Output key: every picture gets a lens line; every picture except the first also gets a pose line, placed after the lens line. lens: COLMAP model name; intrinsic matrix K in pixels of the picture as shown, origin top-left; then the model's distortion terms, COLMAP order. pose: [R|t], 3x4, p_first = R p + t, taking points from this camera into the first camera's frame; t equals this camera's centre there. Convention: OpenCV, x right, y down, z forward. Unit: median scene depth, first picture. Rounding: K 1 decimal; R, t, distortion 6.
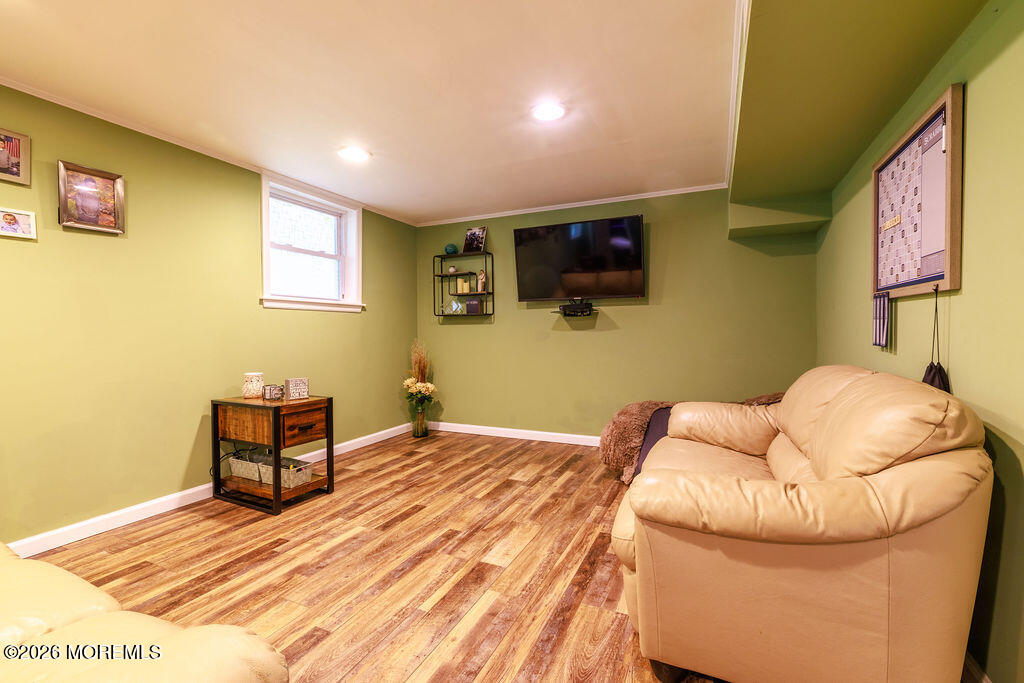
lens RADIAL K [[435.5, 0, 512.5], [0, 435.5, 339.9], [0, 0, 1]] dist [-0.006183, 0.002054]
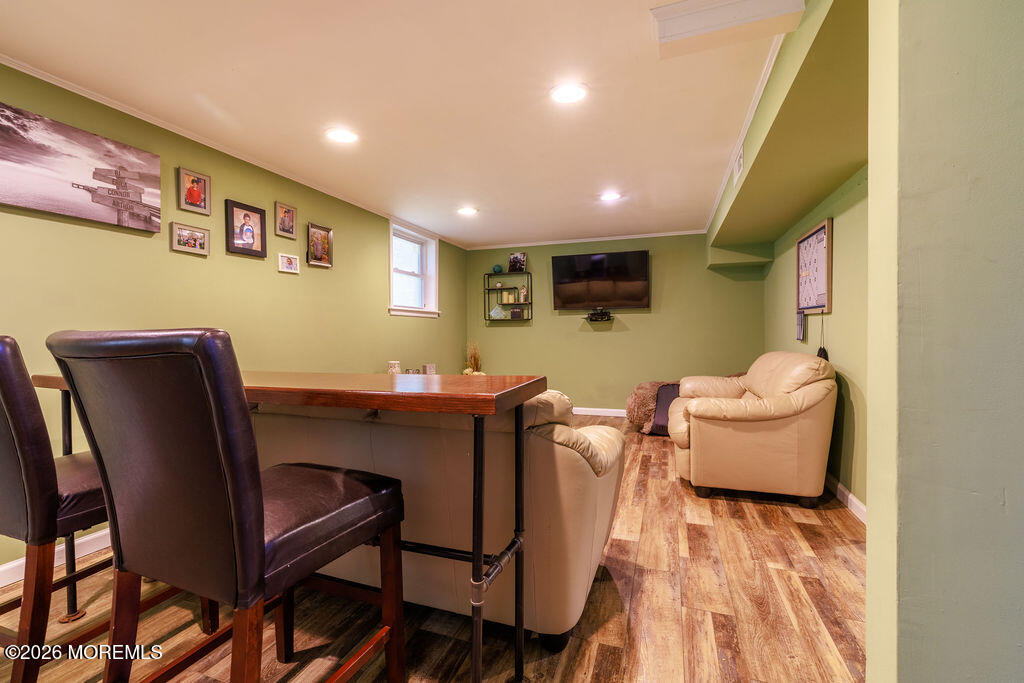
lens RADIAL K [[435.5, 0, 511.3], [0, 435.5, 339.5], [0, 0, 1]] dist [-0.006183, 0.002054]
pose [[0.995623, -0.001857, 0.093437, -0.318374], [0.002200, 0.999991, -0.003572, 0.009392], [-0.093430, 0.003762, 0.995619, -0.422356]]
